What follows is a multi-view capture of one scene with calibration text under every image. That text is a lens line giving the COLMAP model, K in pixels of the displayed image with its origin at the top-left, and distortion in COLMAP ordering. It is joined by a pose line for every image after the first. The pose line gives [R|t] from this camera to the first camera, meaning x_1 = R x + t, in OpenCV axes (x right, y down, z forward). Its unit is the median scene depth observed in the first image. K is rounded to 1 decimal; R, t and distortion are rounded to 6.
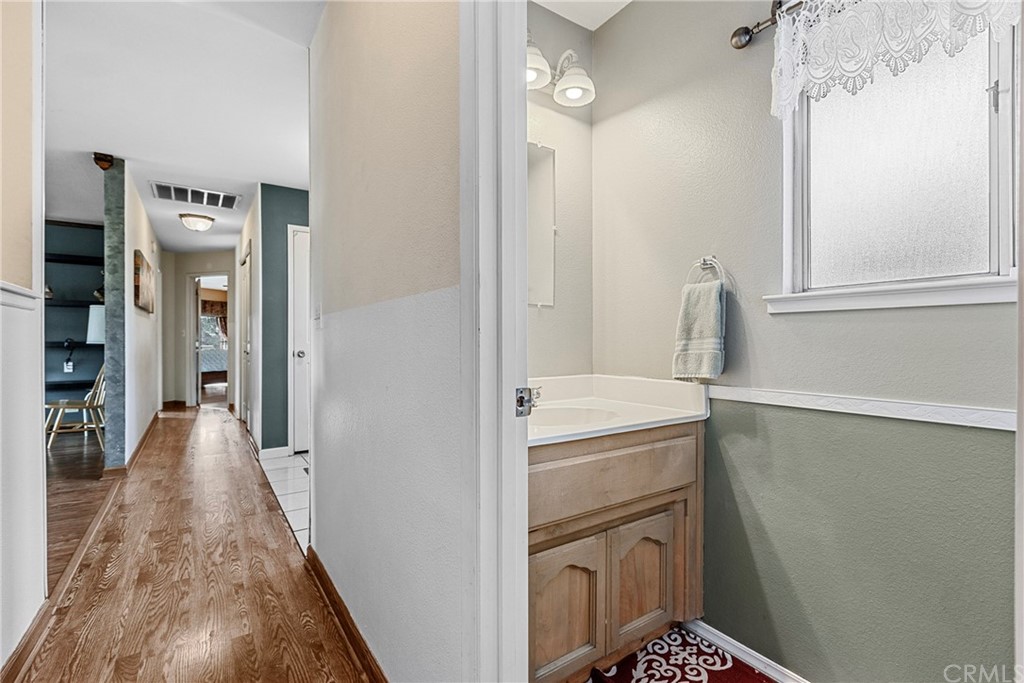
lens RADIAL K [[454.9, 0, 509.7], [0, 454.9, 338.4], [0, 0, 1]] dist [0.000503, 0.000412]
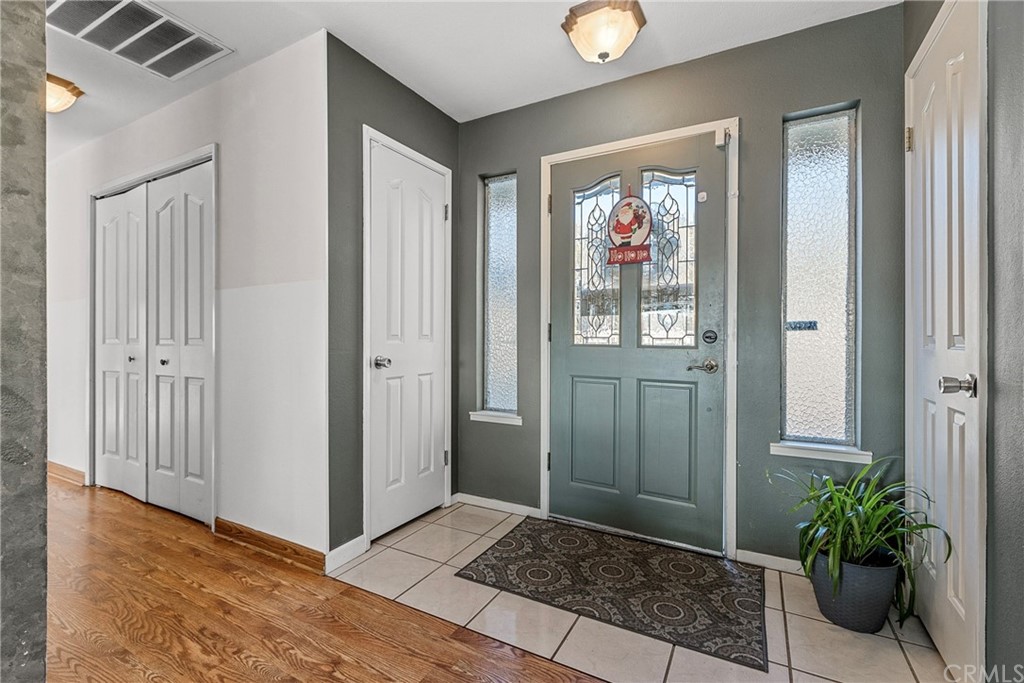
lens RADIAL K [[454.9, 0, 509.7], [0, 454.9, 338.4], [0, 0, 1]] dist [0.000503, 0.000412]
pose [[0.890874, -0.000305, 0.454251, -0.685545], [-0.001358, 0.999994, 0.003335, 0.002262], [-0.454249, -0.003588, 0.890867, 0.519629]]
